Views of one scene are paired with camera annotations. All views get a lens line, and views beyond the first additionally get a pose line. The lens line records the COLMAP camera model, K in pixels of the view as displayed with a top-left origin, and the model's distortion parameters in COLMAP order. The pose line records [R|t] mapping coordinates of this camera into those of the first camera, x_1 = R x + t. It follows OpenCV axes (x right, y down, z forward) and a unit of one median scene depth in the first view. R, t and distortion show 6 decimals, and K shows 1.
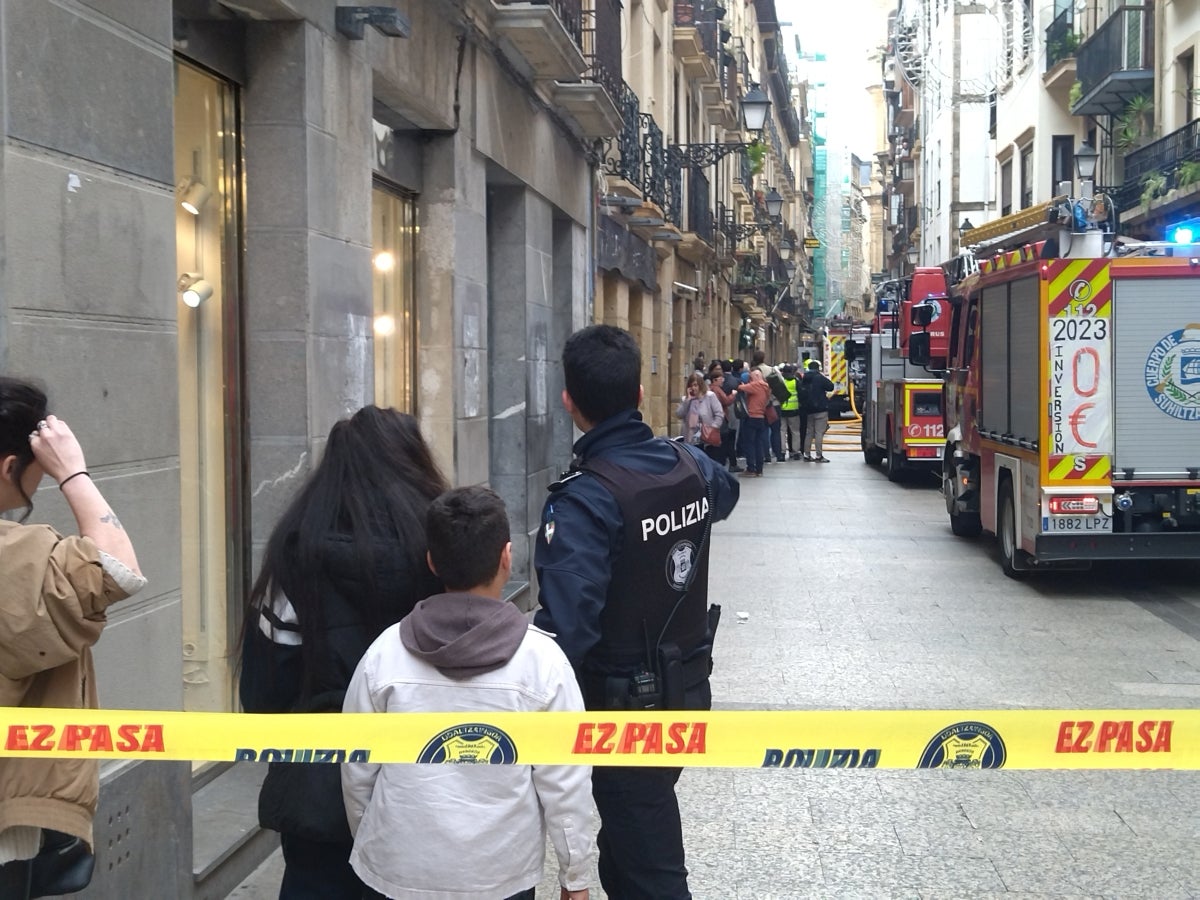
lens RADIAL K [[1783.4, 0, 600.0], [0, 1783.4, 450.0], [0, 0, 1]] dist [0.179281, -0.697266]
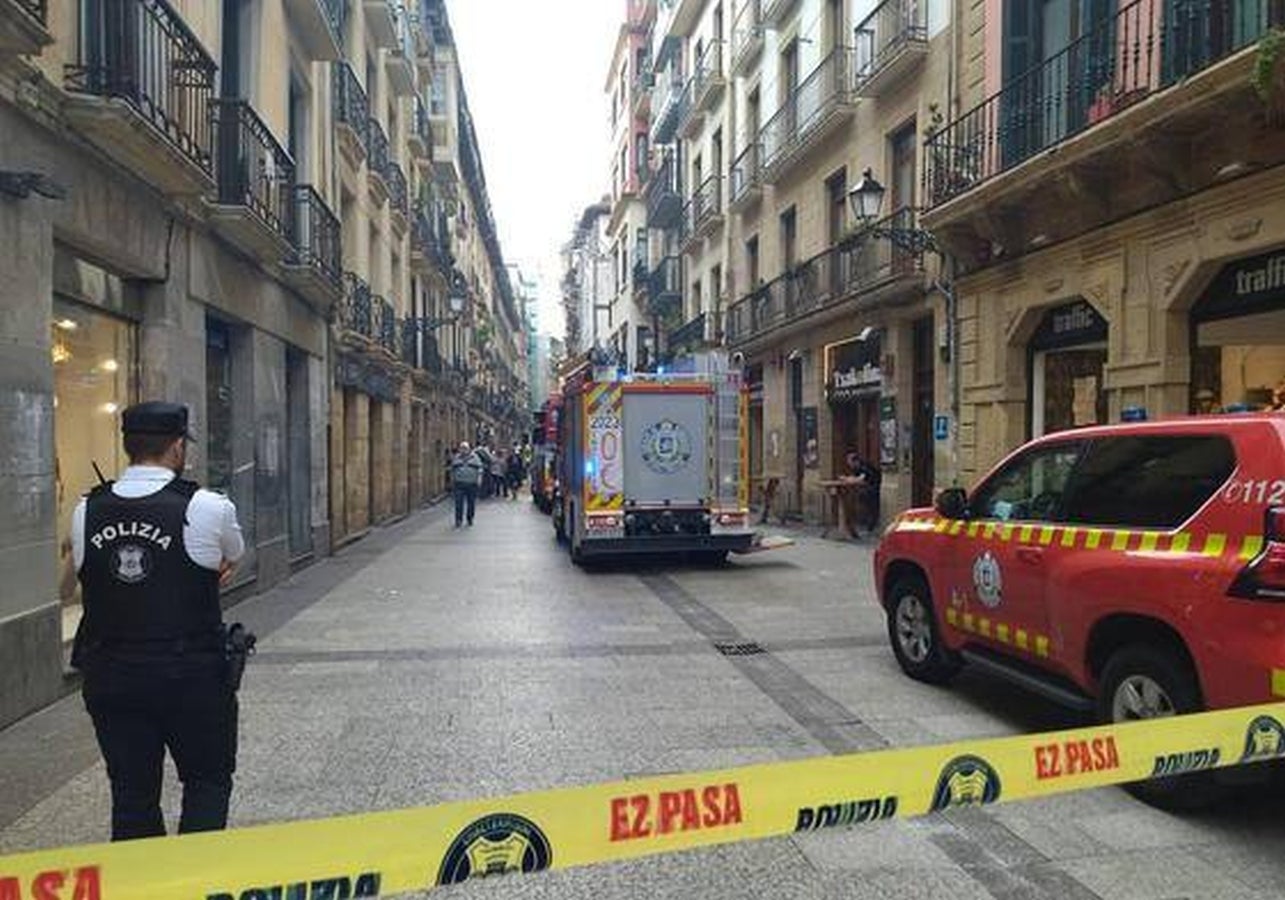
lens RADIAL K [[951.7, 0, 639.3], [0, 951.7, 494.4], [0, 0, 1]] dist [0.047477, -0.003624]
pose [[0.975649, -0.006596, 0.219238, 0.068458], [0.006960, 0.999975, -0.000891, 0.003625], [-0.219227, 0.002395, 0.975671, 0.061667]]
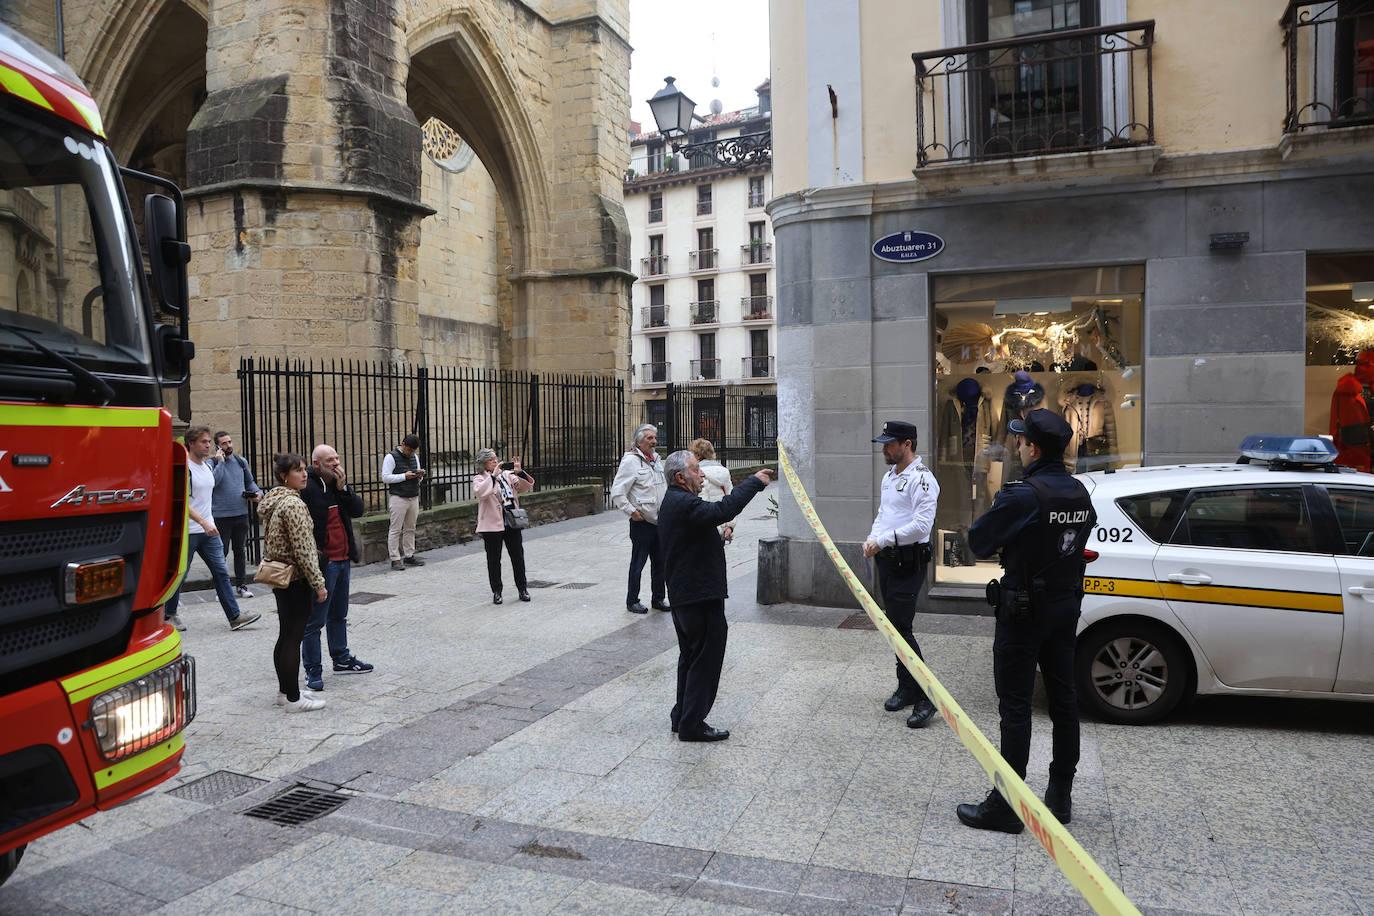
lens RADIAL K [[973.3, 0, 722.1], [0, 973.3, 464.5], [0, 0, 1]] dist [-0.143518, 0.084249]
pose [[-0.288927, 0.039078, -0.956553, 0.380259], [-0.031593, 0.998233, 0.050324, -0.006184], [0.956830, 0.044760, -0.287182, 0.168429]]
